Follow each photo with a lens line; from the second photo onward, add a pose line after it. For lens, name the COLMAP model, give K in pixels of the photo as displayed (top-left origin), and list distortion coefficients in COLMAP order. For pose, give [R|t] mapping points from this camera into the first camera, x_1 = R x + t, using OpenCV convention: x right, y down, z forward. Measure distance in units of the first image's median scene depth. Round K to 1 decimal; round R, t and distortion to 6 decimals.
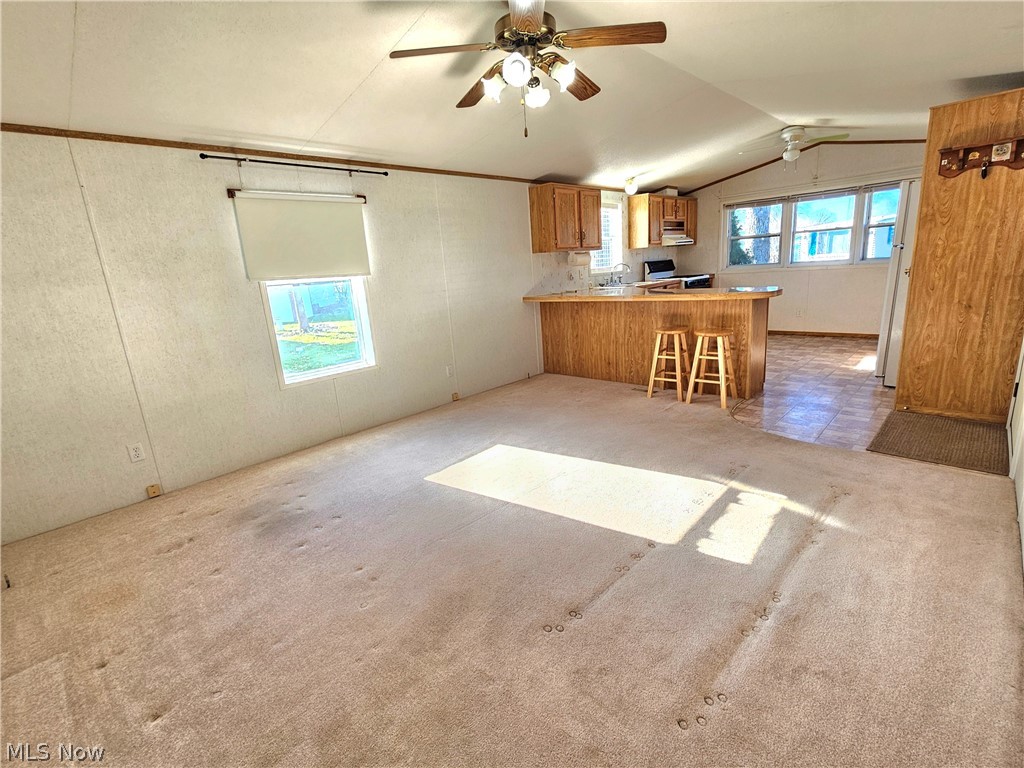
lens RADIAL K [[486.7, 0, 508.2], [0, 486.7, 385.3], [0, 0, 1]] dist [-0.002094, -0.001111]
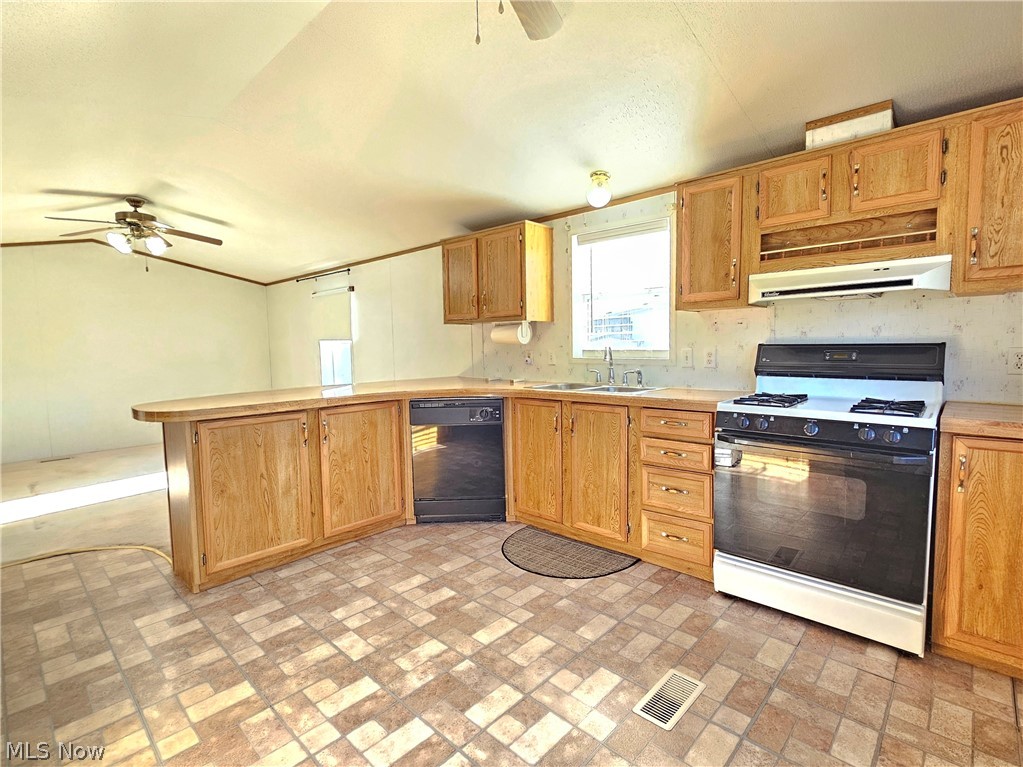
lens RADIAL K [[486.2, 0, 507.7], [0, 486.2, 384.8], [0, 0, 1]] dist [-0.002094, -0.001111]
pose [[0.018105, 0.150908, -0.988382, 0.677186], [-0.223754, 0.964083, 0.143100, -0.244147], [0.974477, 0.218564, 0.051221, 0.832619]]
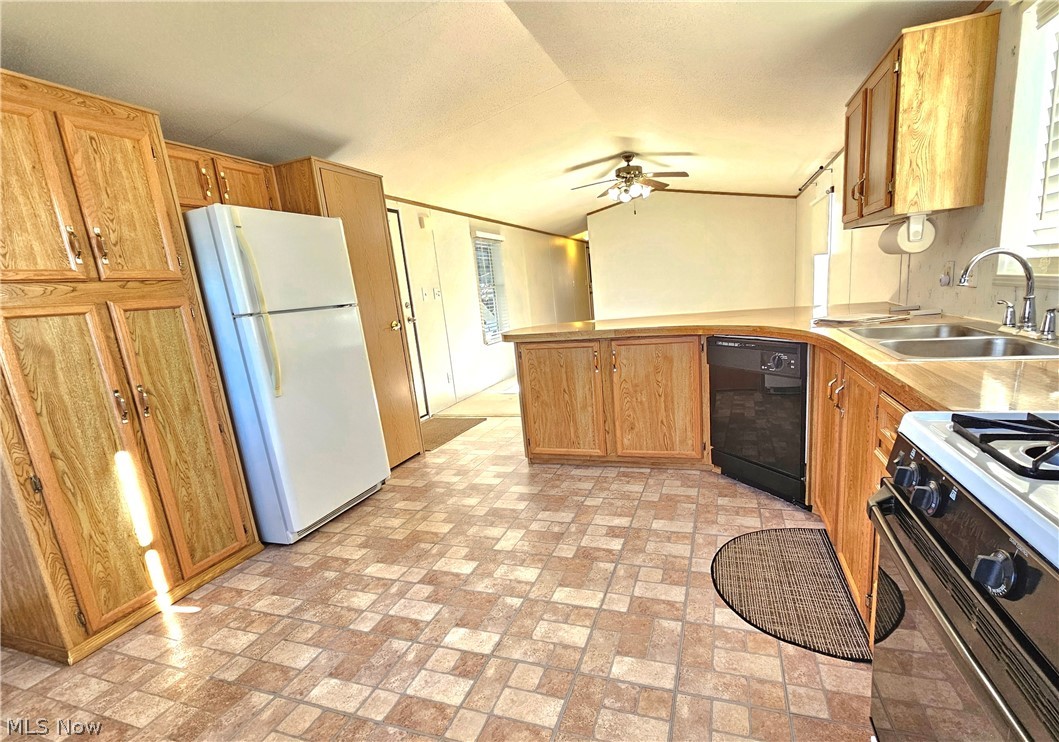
lens RADIAL K [[470.4, 0, 571.3], [0, 470.4, 384.8], [0, 0, 1]] dist [0.001246, 0.000009]
pose [[-0.880482, 0.236504, -0.410873, 0.489514], [0.035757, 0.897338, 0.439893, -0.282508], [0.472729, 0.372627, -0.798547, 1.042619]]
